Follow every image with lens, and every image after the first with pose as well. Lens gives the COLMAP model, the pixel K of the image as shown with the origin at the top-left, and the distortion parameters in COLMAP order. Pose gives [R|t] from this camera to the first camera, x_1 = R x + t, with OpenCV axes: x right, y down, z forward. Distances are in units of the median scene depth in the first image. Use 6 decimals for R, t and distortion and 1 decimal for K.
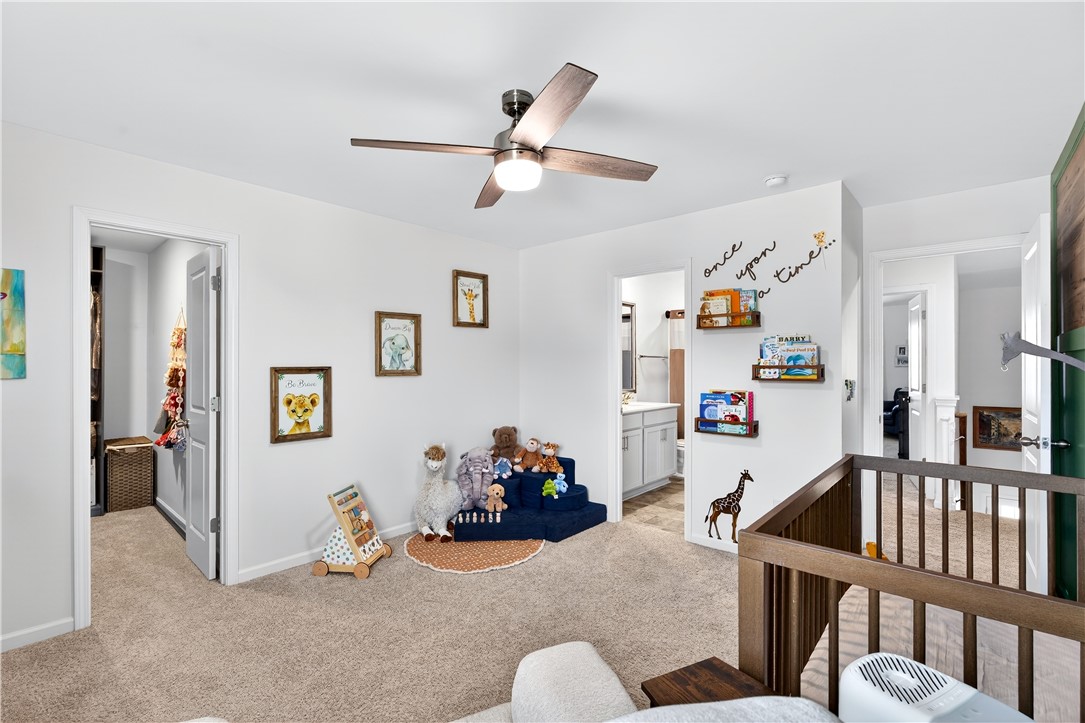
lens RADIAL K [[483.1, 0, 538.0], [0, 483.1, 365.0], [0, 0, 1]] dist [0.002644, 0.000531]
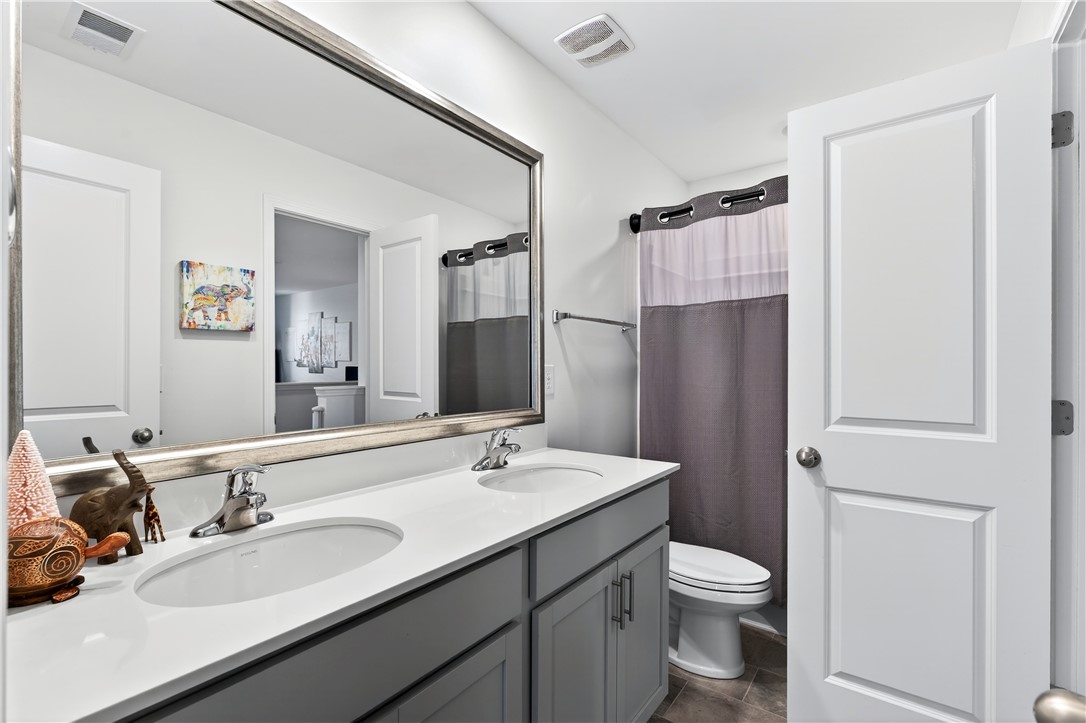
lens RADIAL K [[483.5, 0, 540.5], [0, 483.5, 363.0], [0, 0, 1]] dist [0.002644, 0.000531]
pose [[0.996697, 0.003319, 0.081144, 0.171777], [-0.003039, 0.999989, -0.003569, 0.016750], [-0.081155, 0.003310, 0.996696, 0.660925]]
